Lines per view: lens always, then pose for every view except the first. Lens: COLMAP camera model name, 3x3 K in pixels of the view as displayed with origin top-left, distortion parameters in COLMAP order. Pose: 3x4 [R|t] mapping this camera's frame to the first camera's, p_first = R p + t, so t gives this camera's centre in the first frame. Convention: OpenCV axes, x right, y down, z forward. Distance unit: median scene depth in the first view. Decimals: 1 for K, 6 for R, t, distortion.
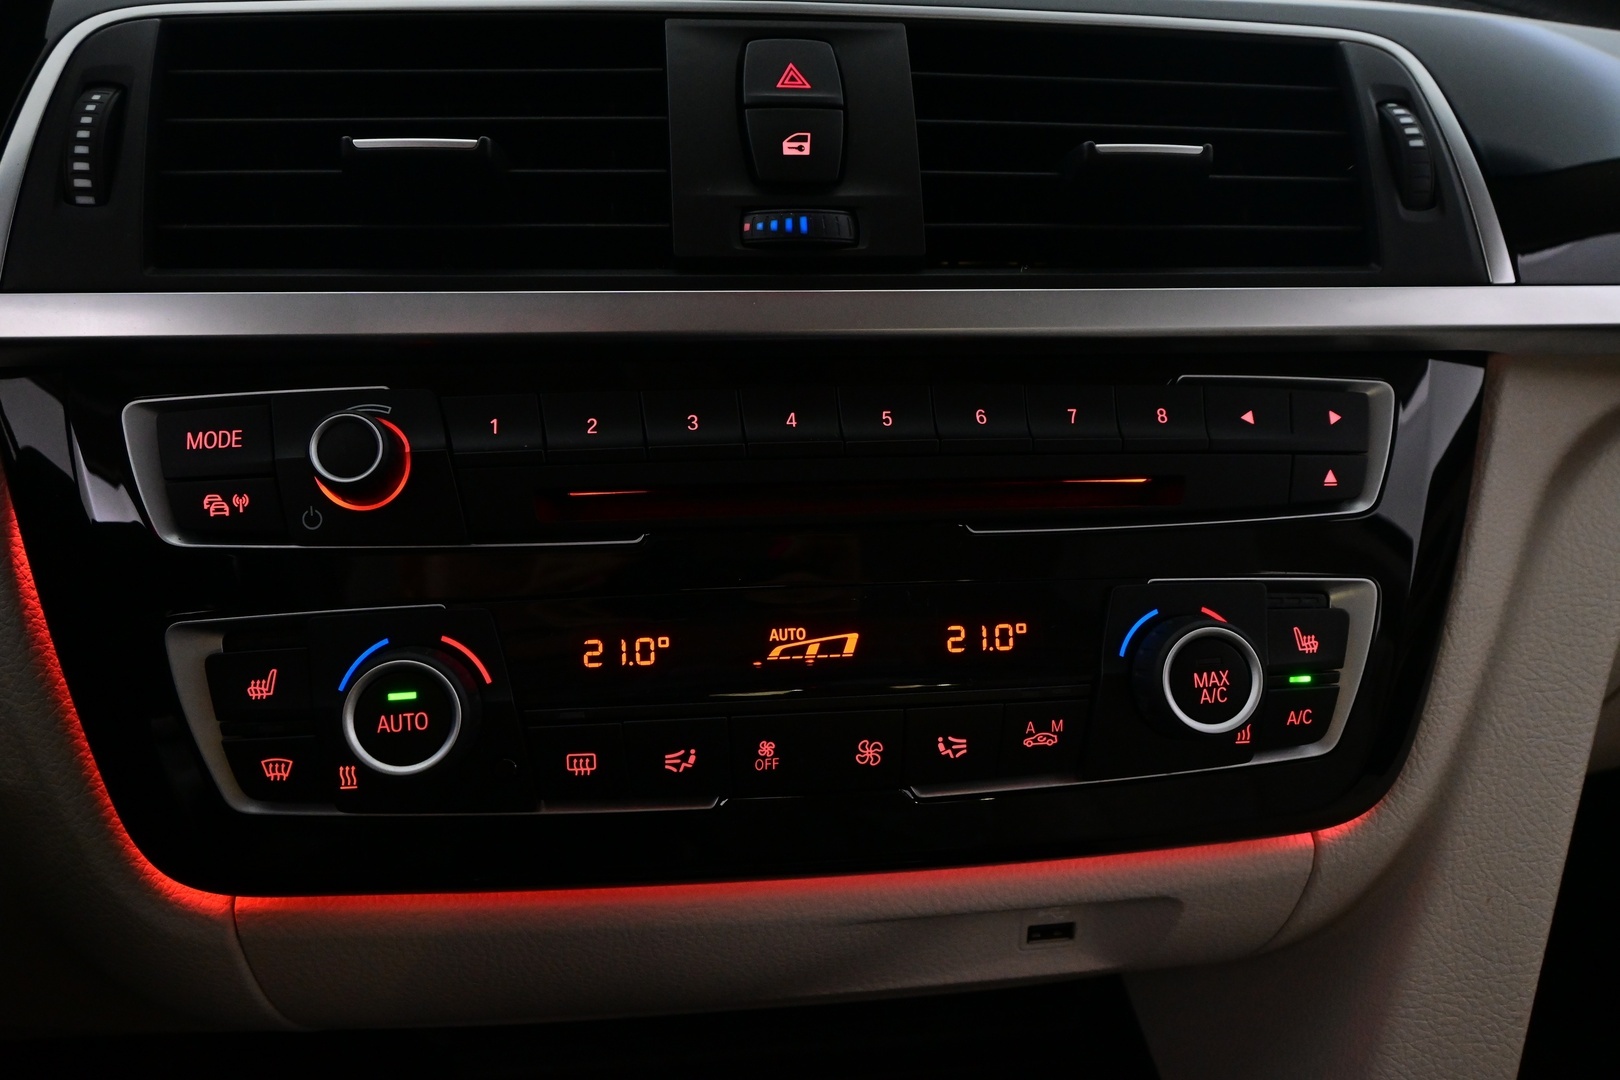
lens RADIAL K [[1154.7, 0, 810.0], [0, 1154.7, 540.0], [0, 0, 1]] dist [-0.016014, 0.000817]
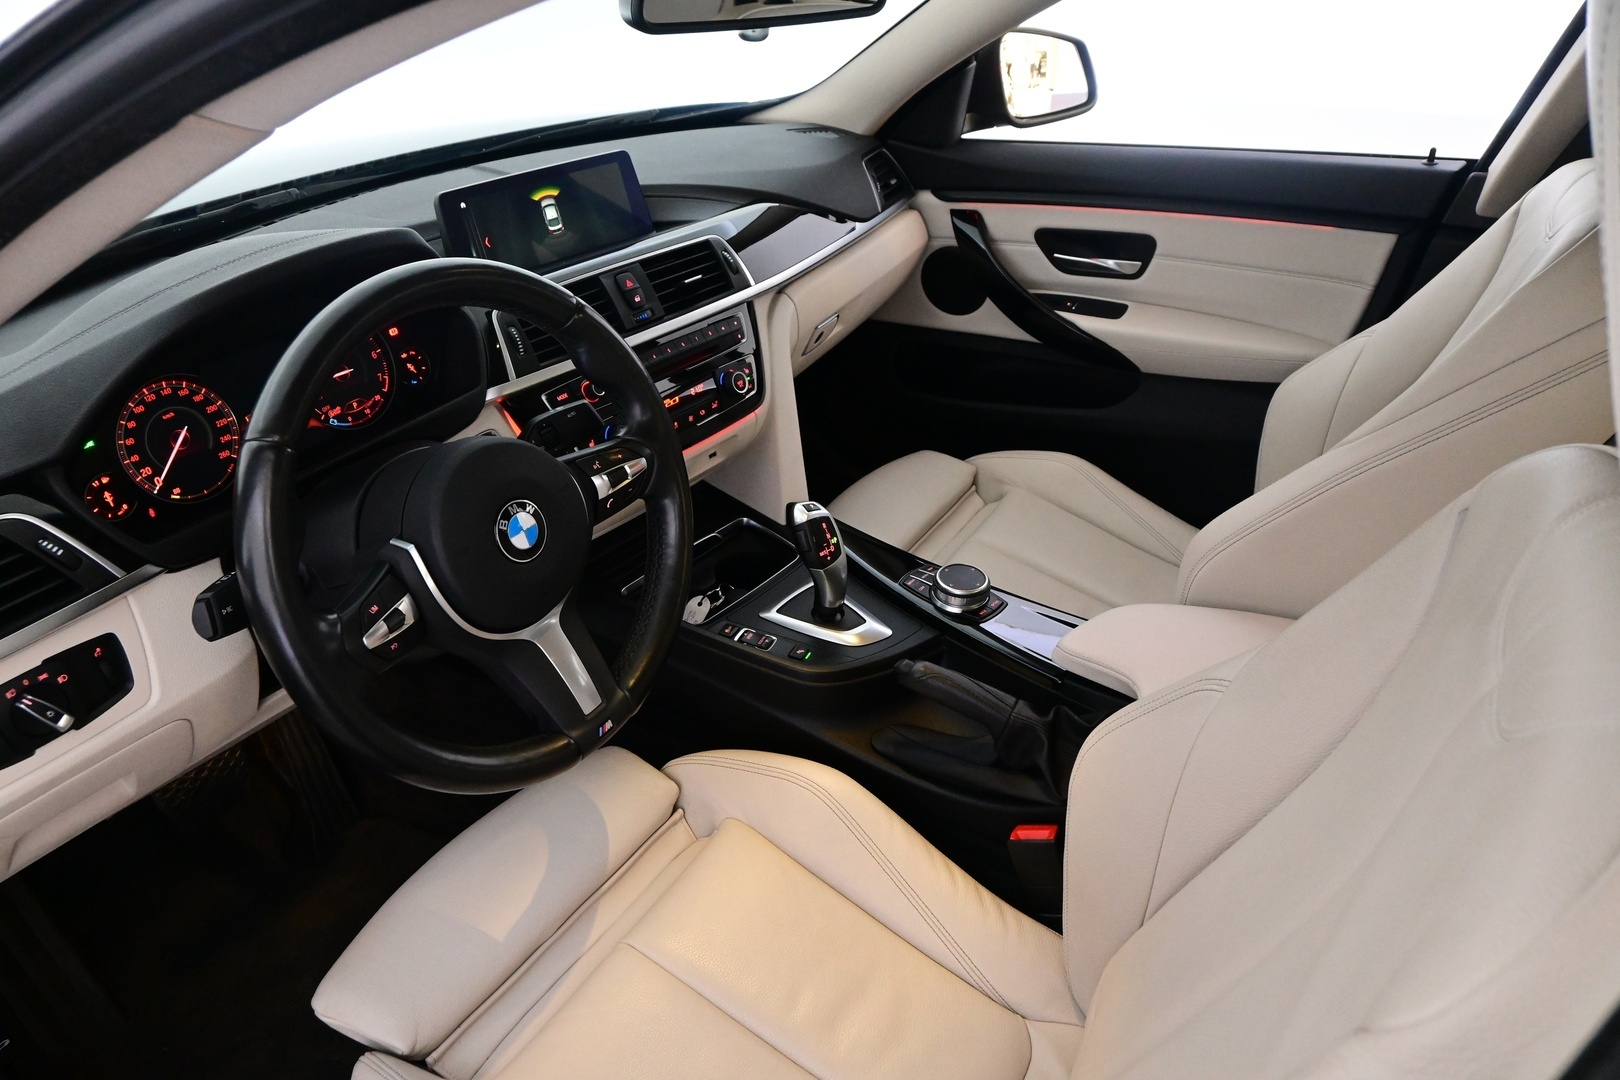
lens RADIAL K [[1199.3, 0, 810.0], [0, 1199.3, 540.0], [0, 0, 1]] dist [-0.003295, 0.005530]
pose [[0.694002, -0.375225, 0.614465, -2.768985], [0.268786, 0.926780, 0.262362, -0.508010], [-0.667919, -0.016920, 0.744042, -2.960593]]
